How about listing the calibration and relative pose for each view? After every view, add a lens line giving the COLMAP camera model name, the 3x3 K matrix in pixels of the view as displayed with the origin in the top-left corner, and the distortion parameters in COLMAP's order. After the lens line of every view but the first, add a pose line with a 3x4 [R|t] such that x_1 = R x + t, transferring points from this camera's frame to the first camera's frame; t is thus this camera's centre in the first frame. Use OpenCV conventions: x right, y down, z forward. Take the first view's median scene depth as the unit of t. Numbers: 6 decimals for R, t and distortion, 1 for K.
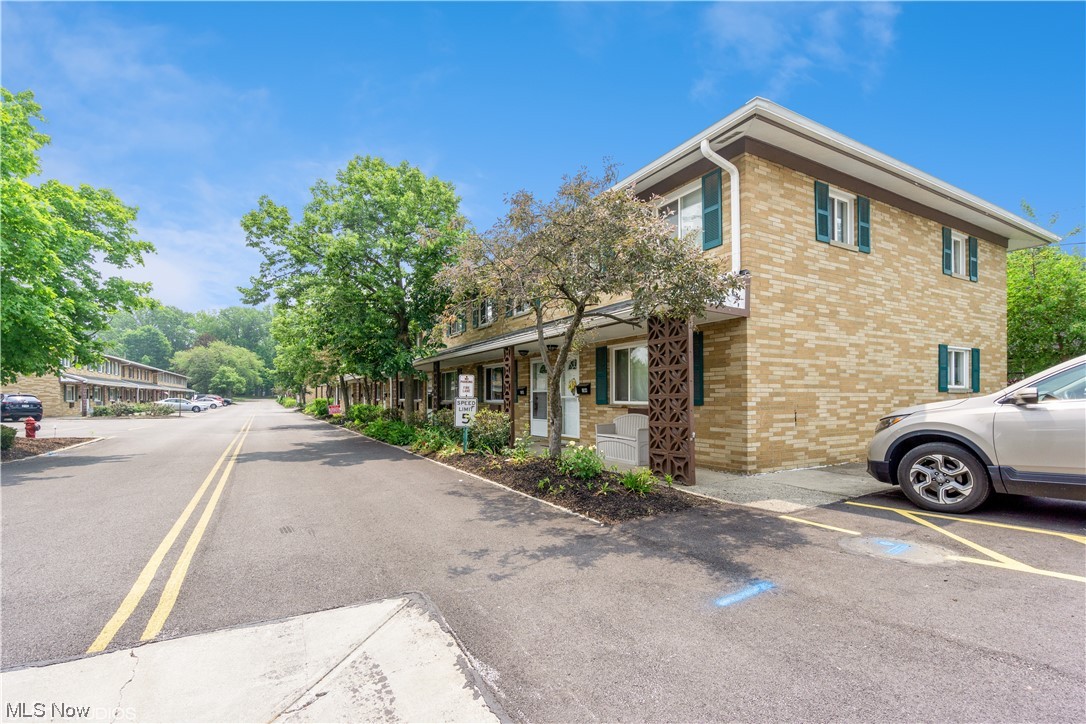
lens RADIAL K [[475.4, 0, 543.2], [0, 475.4, 368.2], [0, 0, 1]] dist [0.000476, 0.000139]
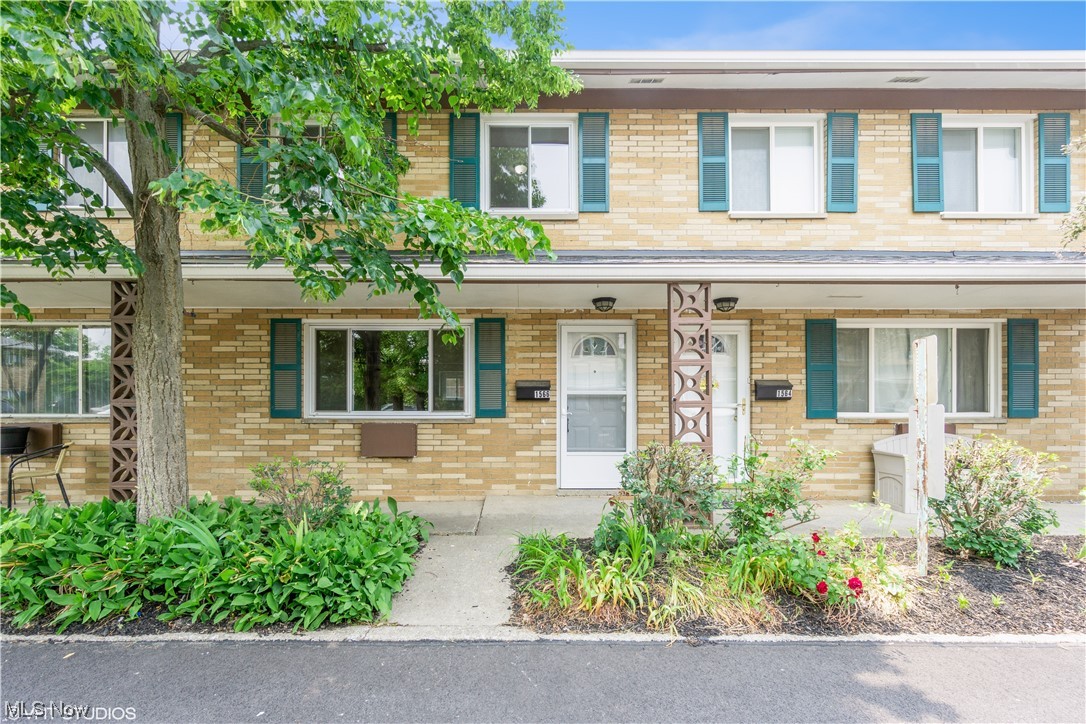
lens RADIAL K [[483.6, 0, 543.0], [0, 483.6, 395.2], [0, 0, 1]] dist [0.029271, 0.000008]
pose [[0.476396, 0.017863, 0.879049, -0.569157], [-0.055572, 0.998406, 0.009828, 0.061226], [-0.877473, -0.053533, 0.476629, 1.026024]]
